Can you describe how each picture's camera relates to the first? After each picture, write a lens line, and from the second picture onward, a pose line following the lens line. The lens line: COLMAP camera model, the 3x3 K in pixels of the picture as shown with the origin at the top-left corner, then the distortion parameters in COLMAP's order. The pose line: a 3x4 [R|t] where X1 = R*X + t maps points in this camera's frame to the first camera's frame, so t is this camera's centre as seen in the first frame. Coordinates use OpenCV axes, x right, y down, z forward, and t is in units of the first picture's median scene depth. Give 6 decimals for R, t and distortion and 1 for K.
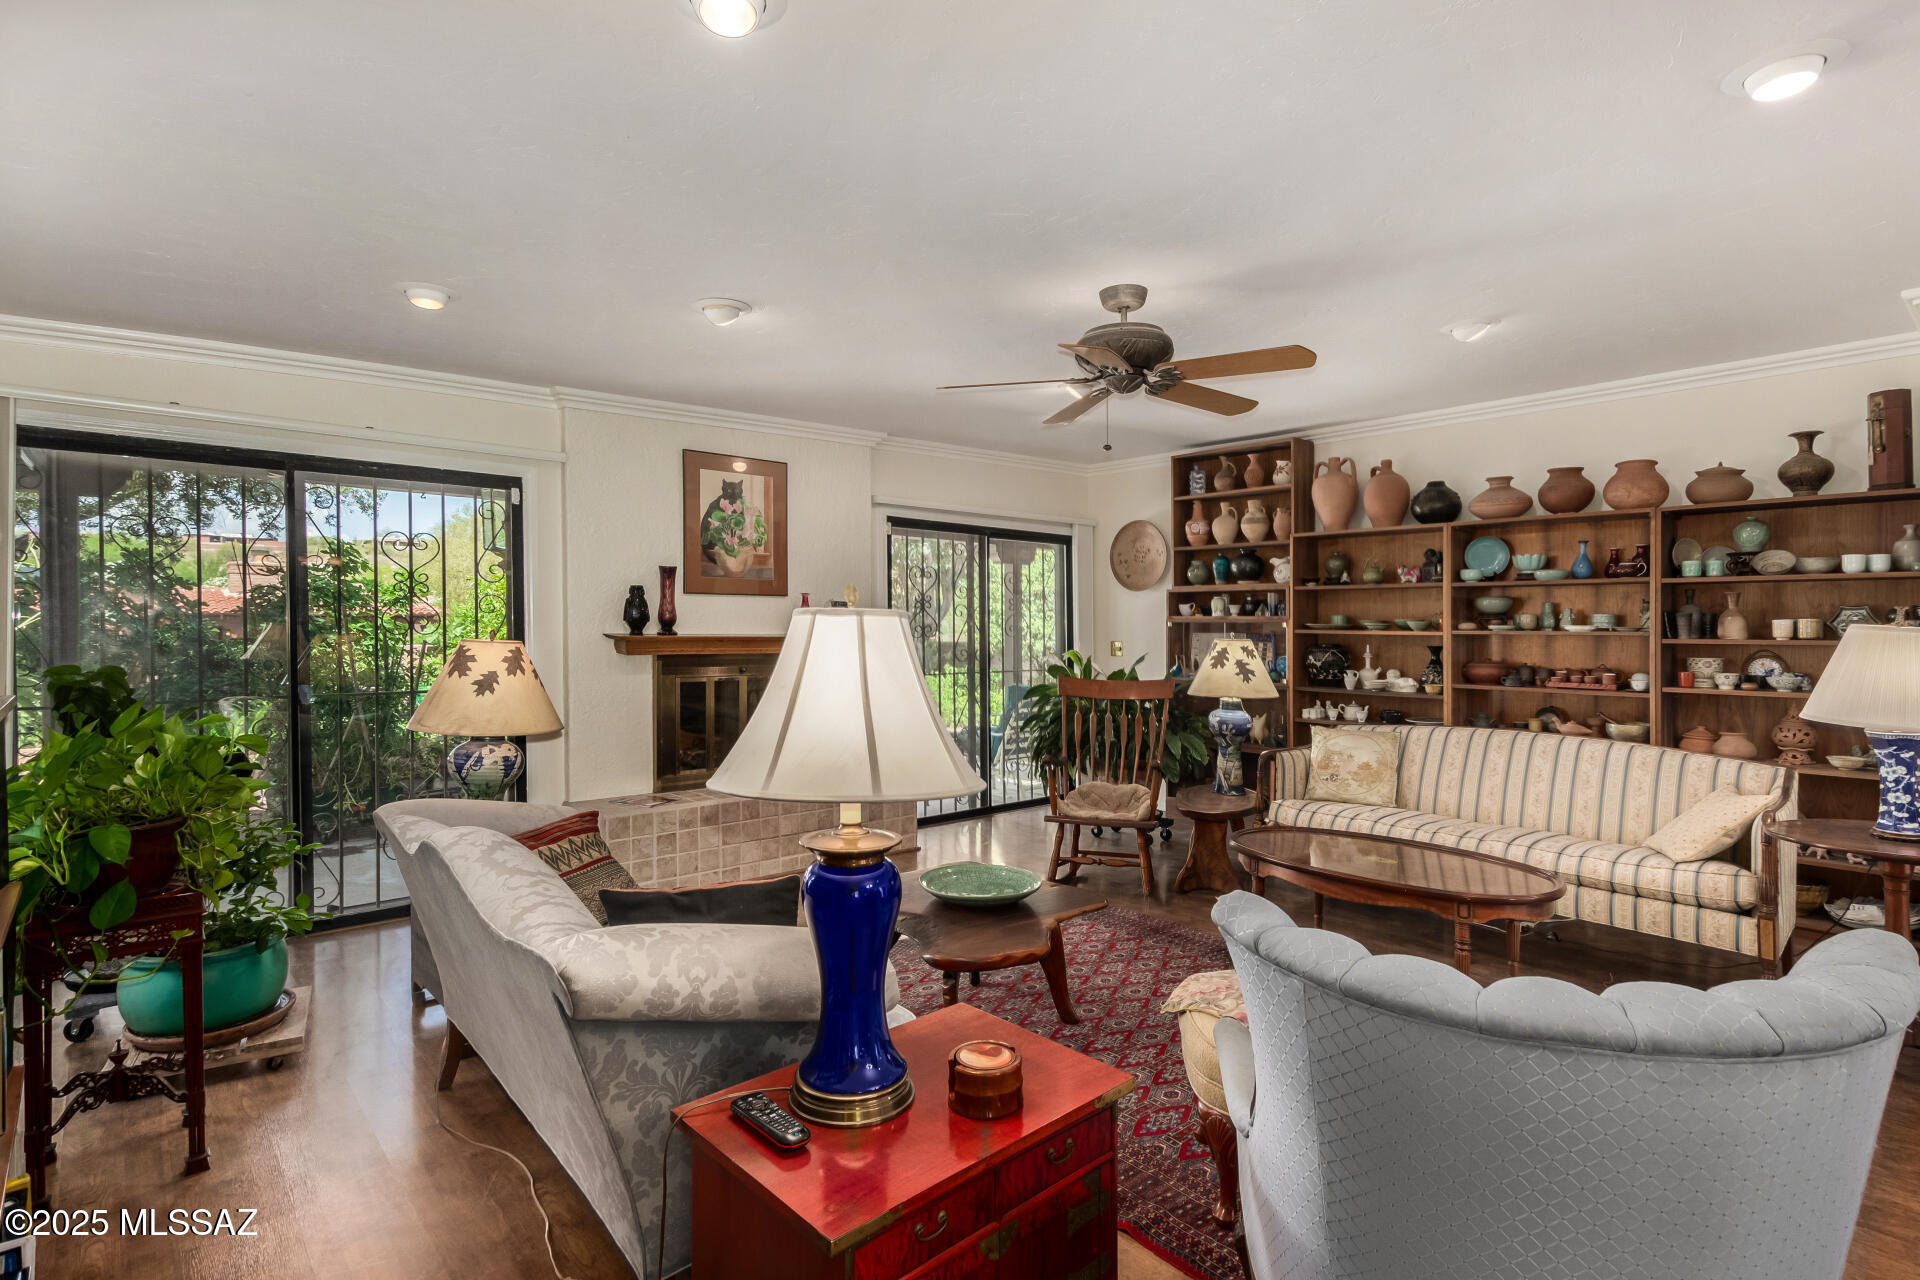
lens RADIAL K [[946.2, 0, 984.8], [0, 946.2, 646.7], [0, 0, 1]] dist [0.013815, -0.000892]
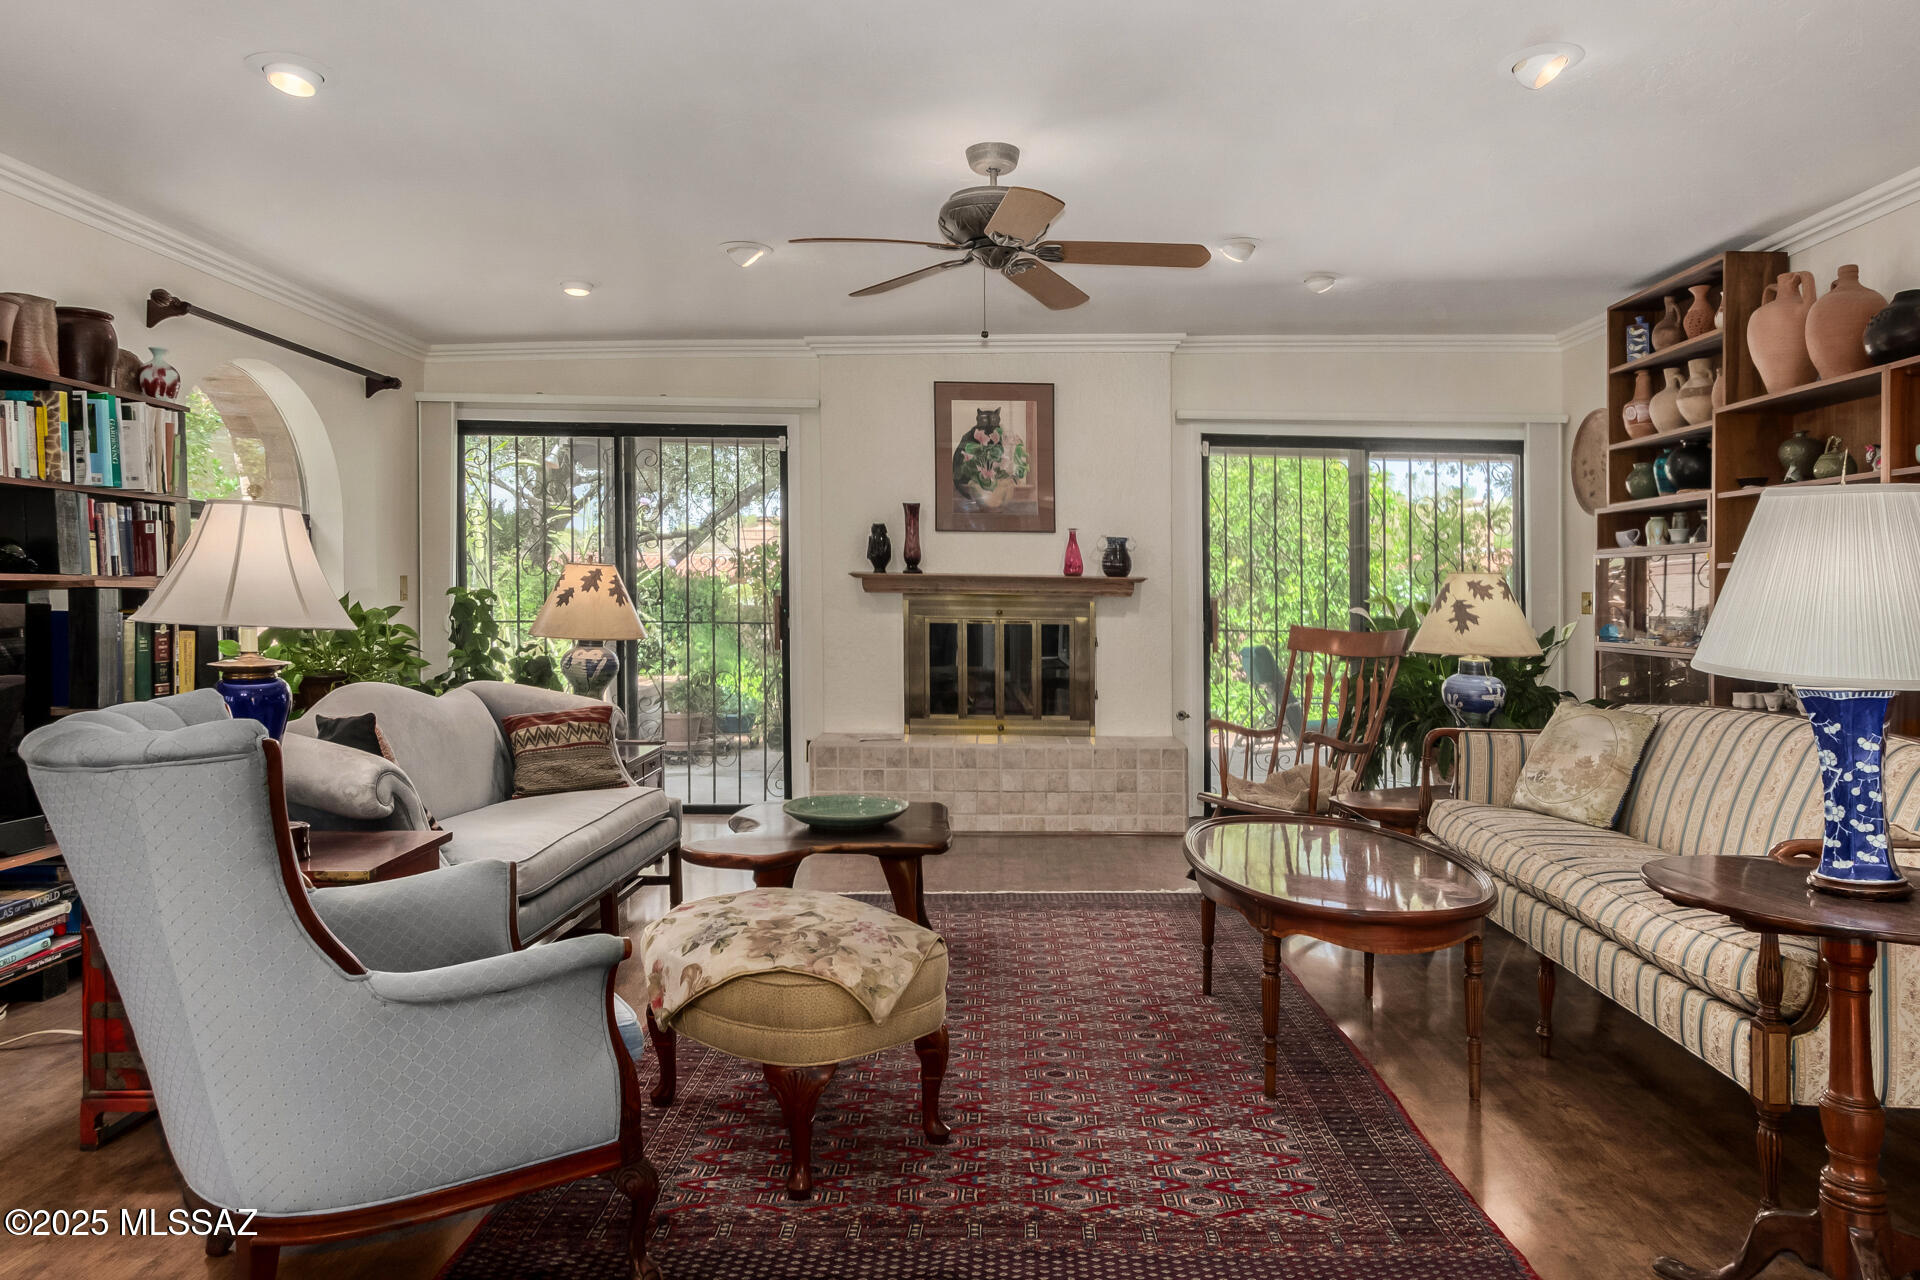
lens RADIAL K [[1224.6, 0, 1013.6], [0, 1224.6, 637.1], [0, 0, 1]] dist [0.005451, 0.002476]
pose [[0.763304, 0.026046, -0.645514, 0.552360], [-0.022024, 0.999655, 0.014292, 0.032526], [0.645664, 0.003308, 0.763615, 0.097140]]
